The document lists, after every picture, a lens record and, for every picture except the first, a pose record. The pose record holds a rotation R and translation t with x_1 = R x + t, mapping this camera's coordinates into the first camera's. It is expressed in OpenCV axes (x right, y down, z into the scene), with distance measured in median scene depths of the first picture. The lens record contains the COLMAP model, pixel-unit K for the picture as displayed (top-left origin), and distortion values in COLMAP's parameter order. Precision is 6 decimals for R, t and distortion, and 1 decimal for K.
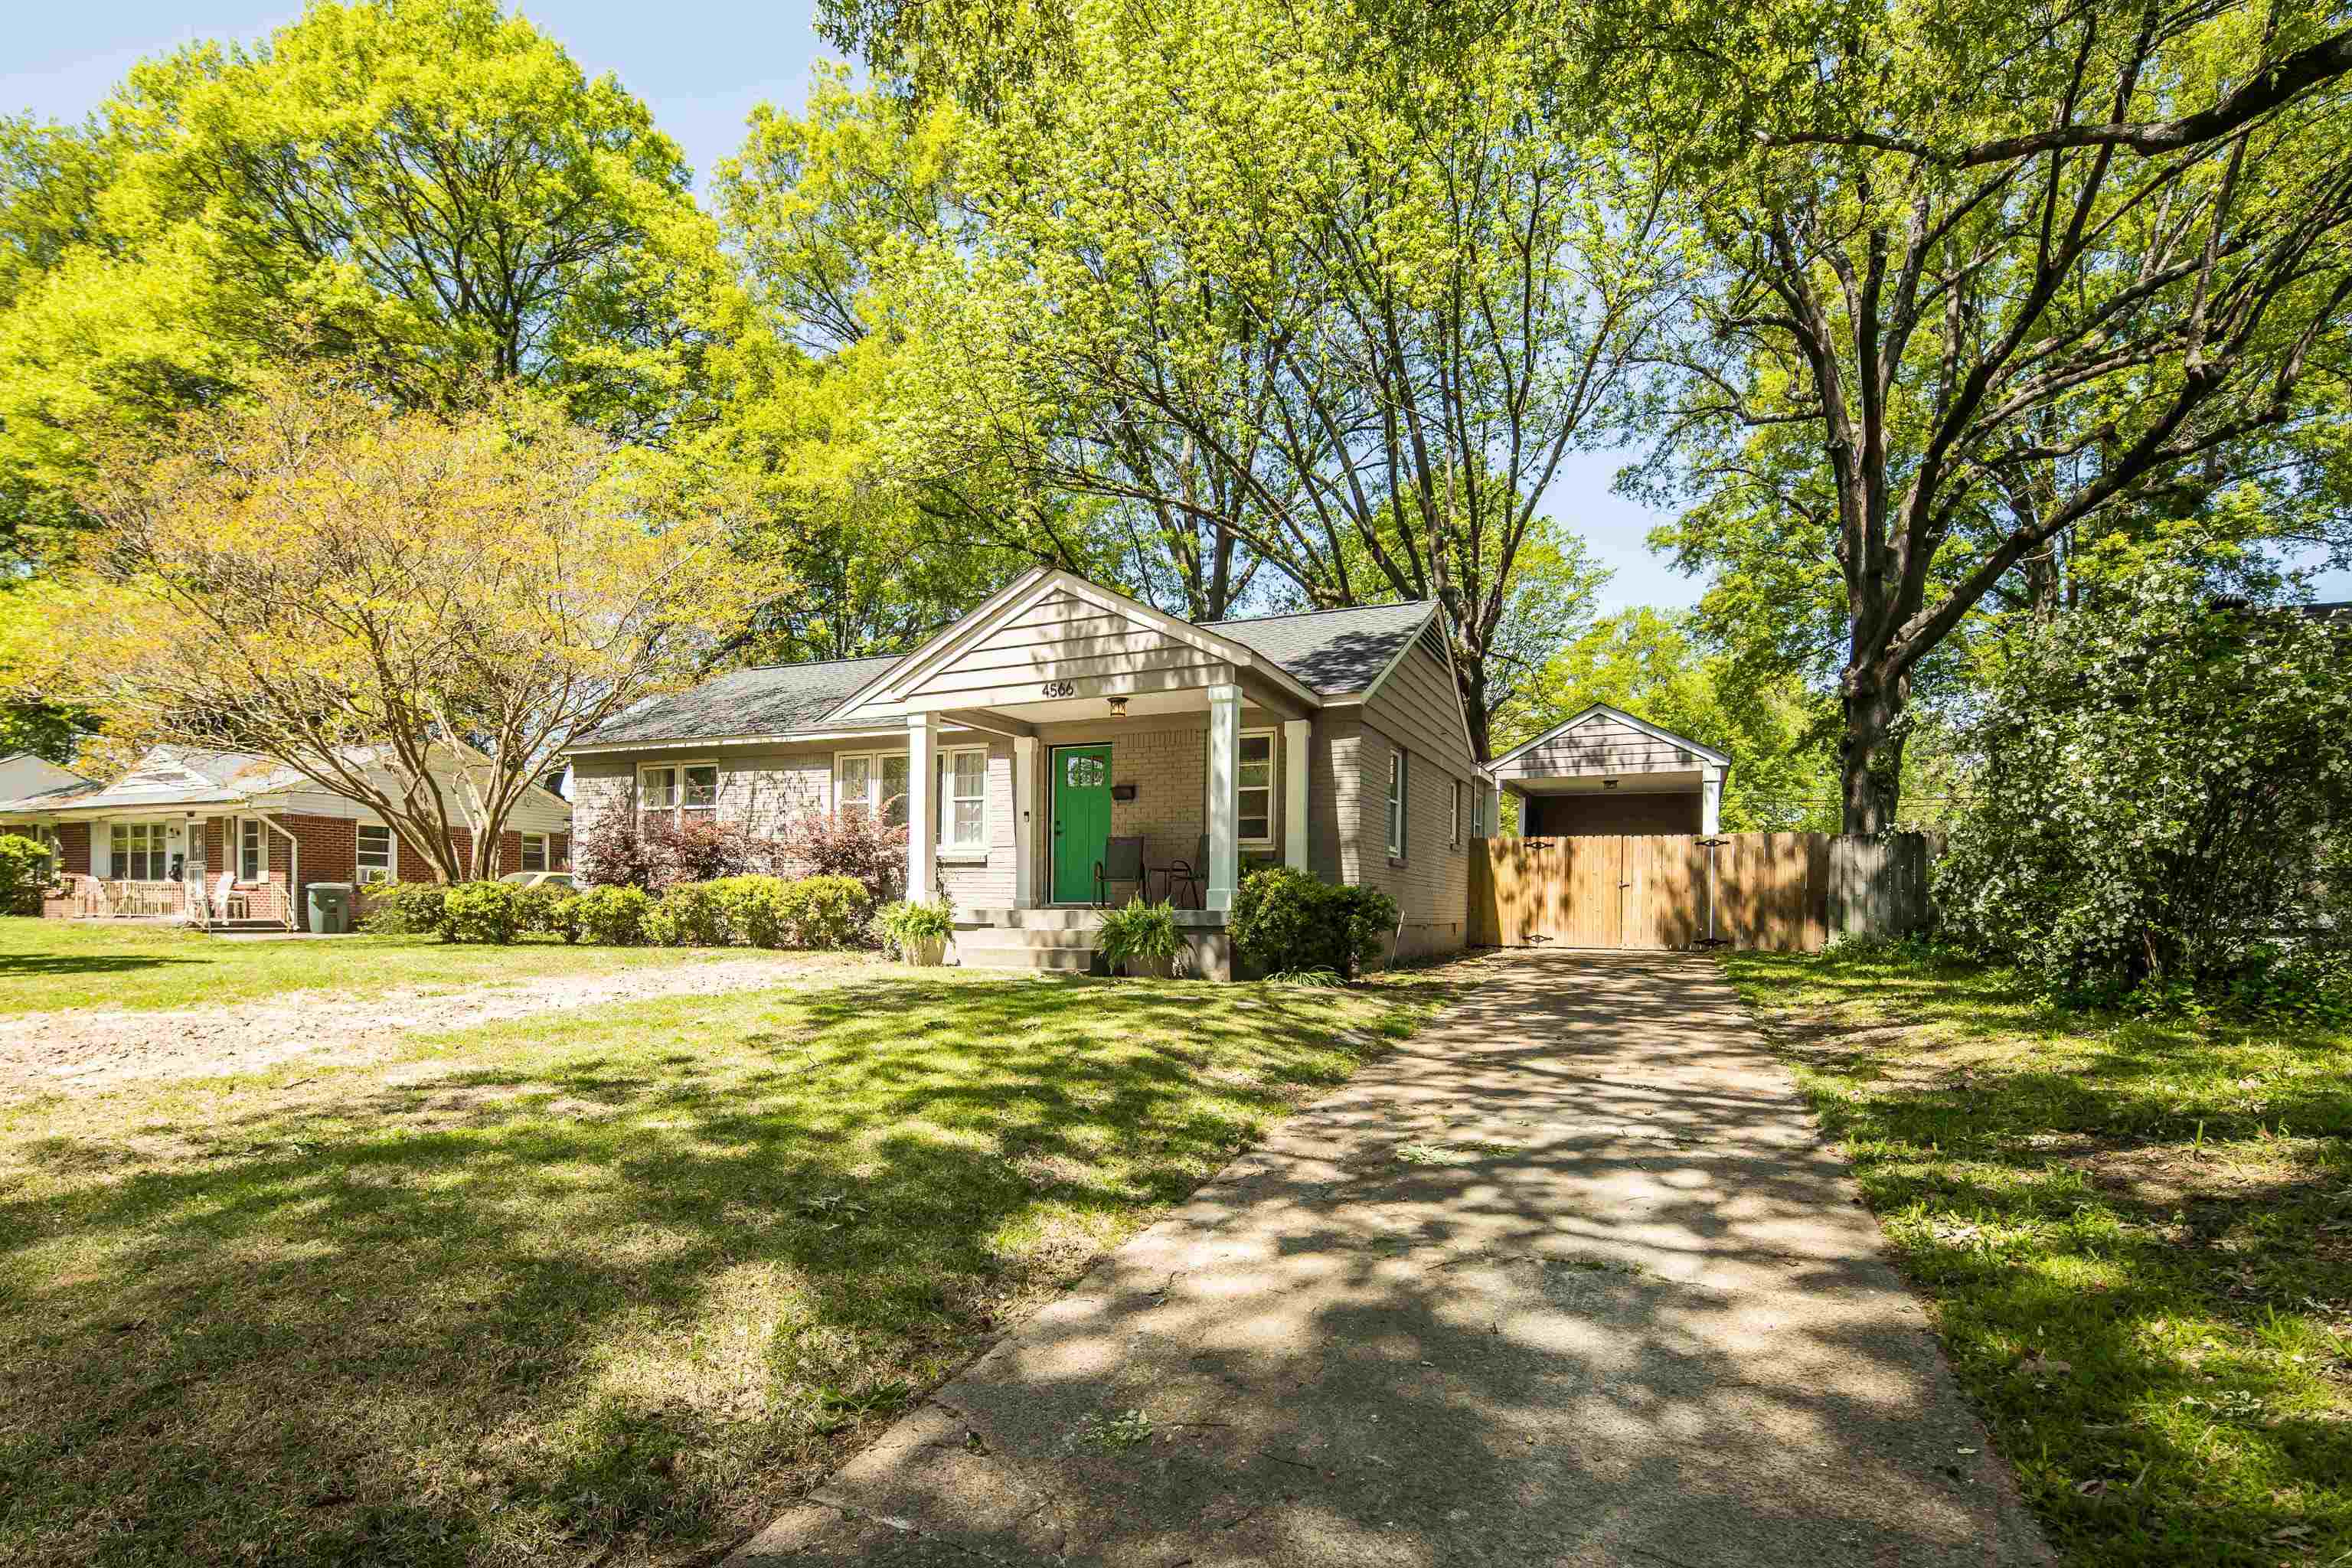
lens RADIAL K [[1127.6, 0, 1151.5], [0, 1127.6, 936.6], [0, 0, 1]] dist [0.000674, -0.000450]
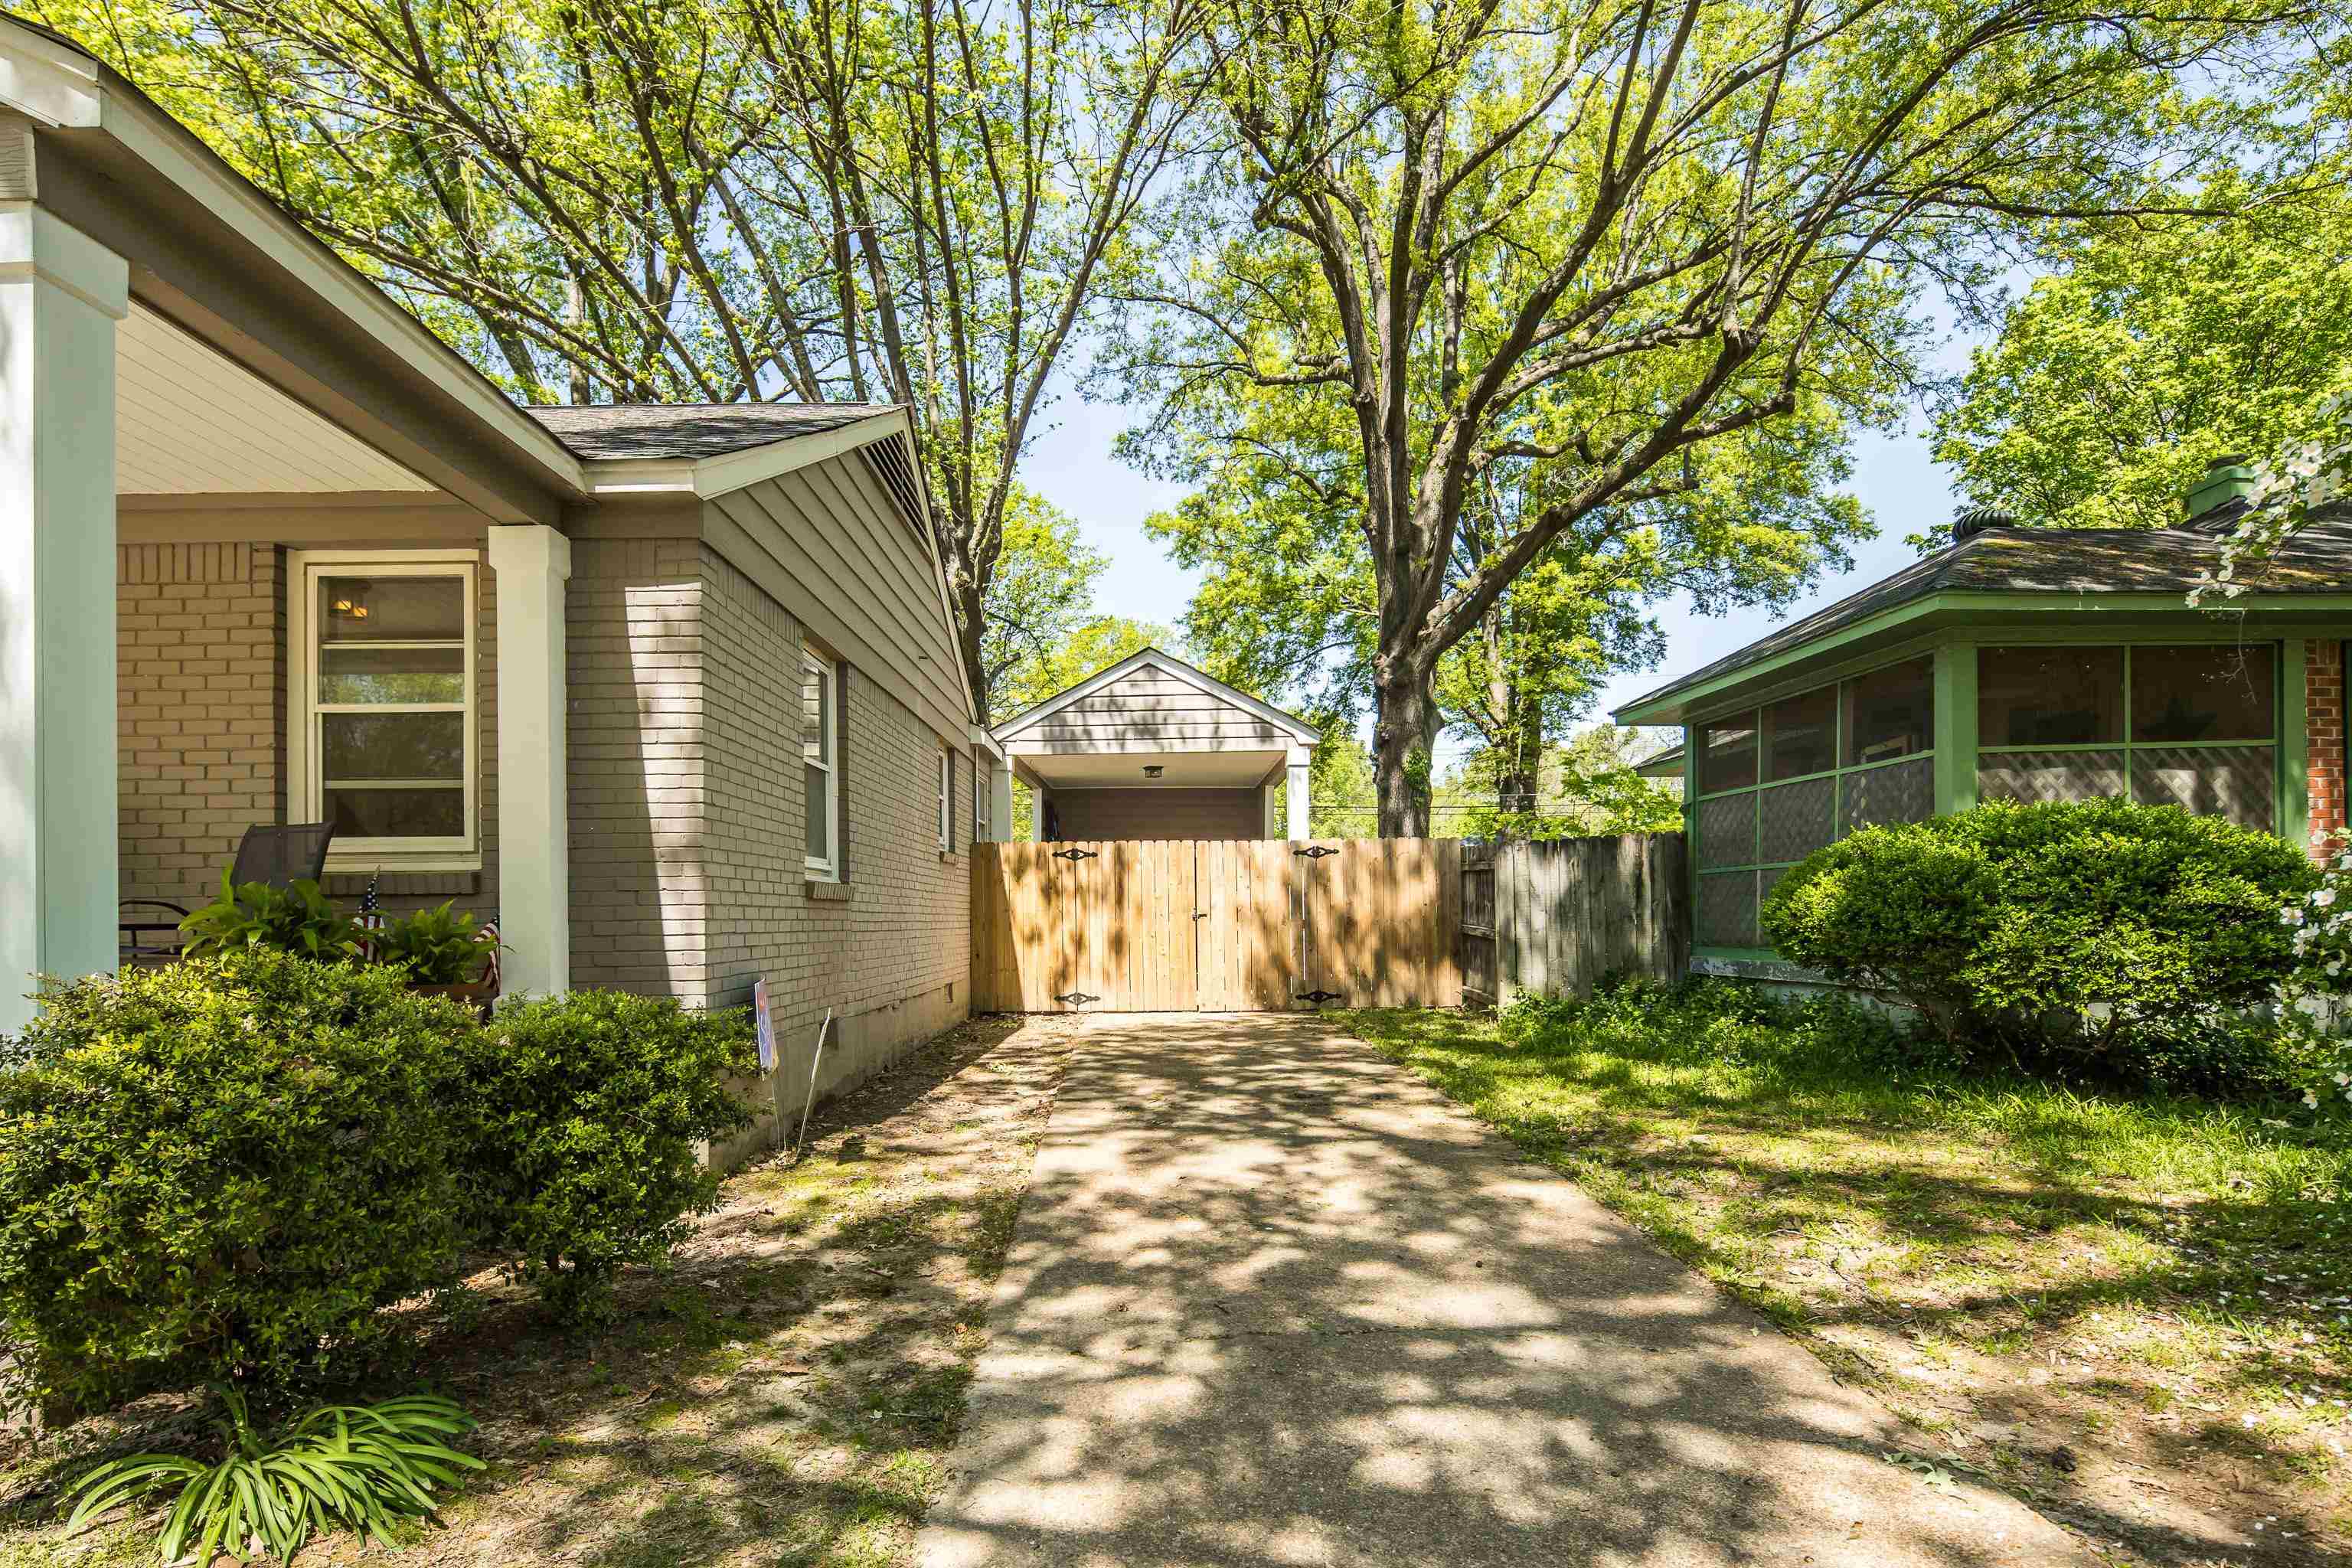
lens RADIAL K [[1104.6, 0, 1131.9], [0, 1104.6, 912.8], [0, 0, 1]] dist [0.001821, -0.000571]
pose [[0.911761, -0.018362, 0.410310, 0.119069], [0.028376, 0.999429, -0.018330, -0.037357], [-0.409739, 0.028356, 0.911762, 0.433742]]
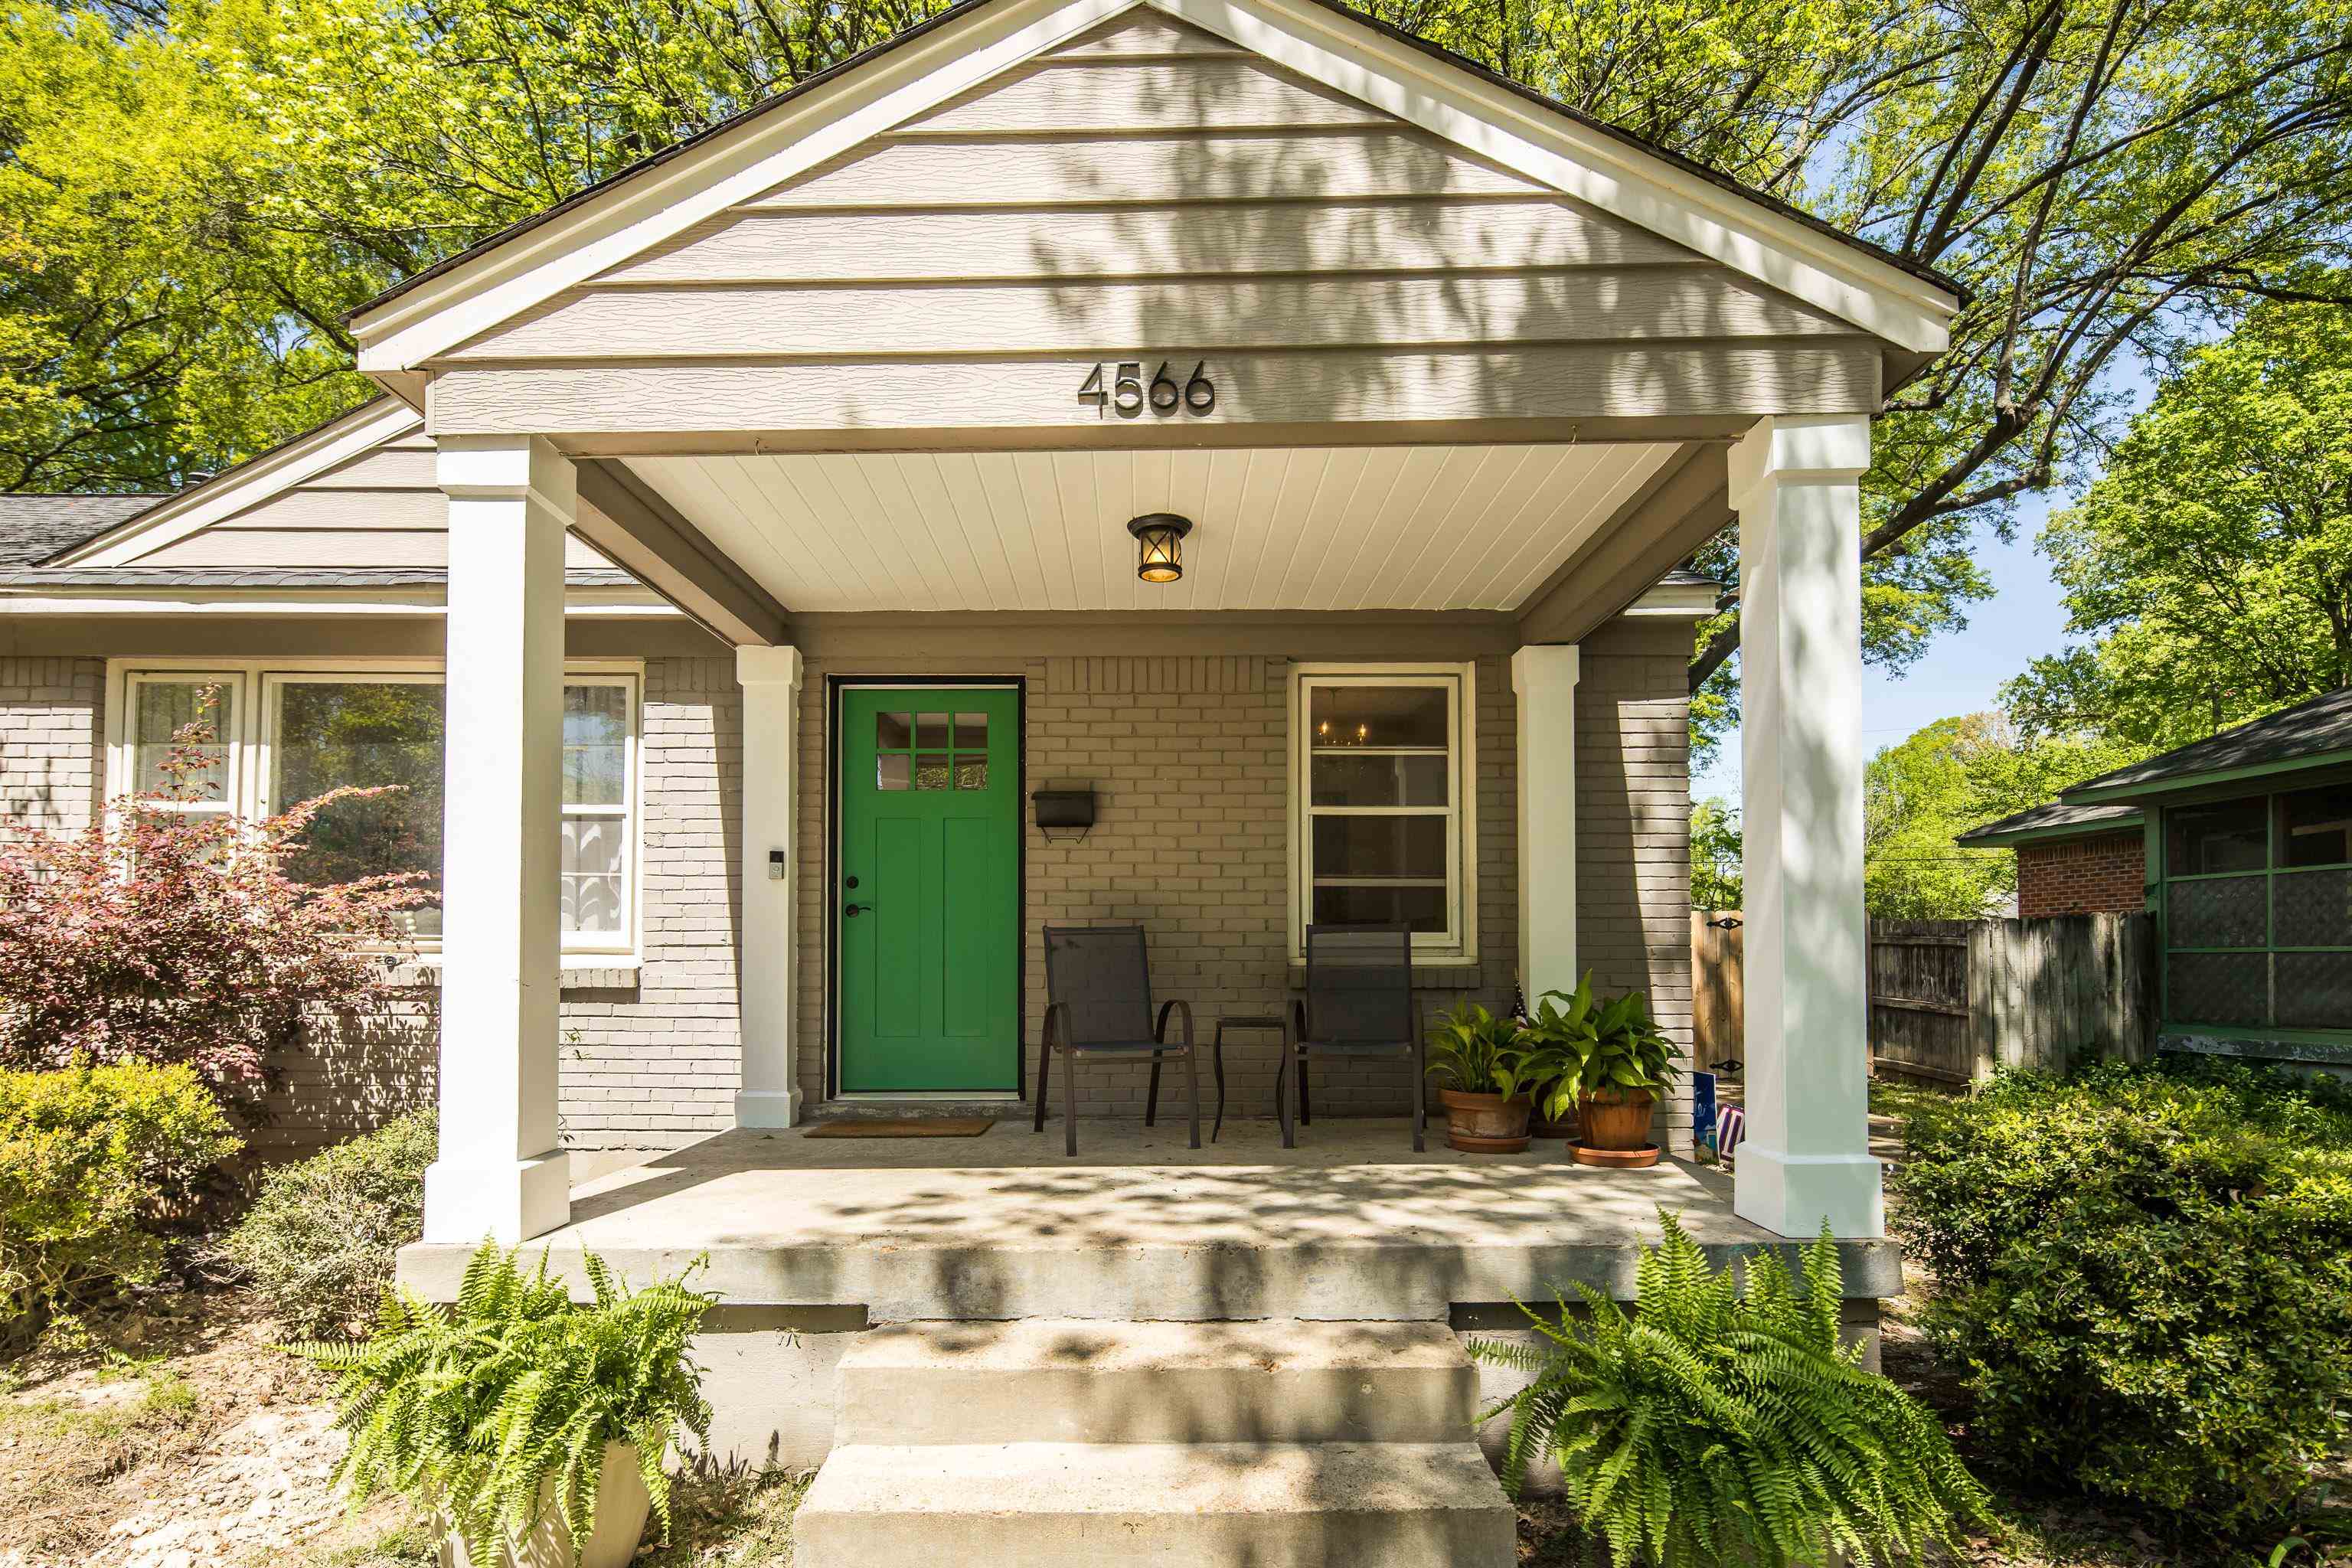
lens RADIAL K [[1123.8, 0, 1119.1], [0, 1123.8, 933.3], [0, 0, 1]] dist [0.003182, -0.000917]
pose [[0.909167, -0.001028, 0.416431, -0.133544], [0.019424, 0.999013, -0.039940, -0.056786], [-0.415979, 0.044401, 0.908290, 0.524223]]
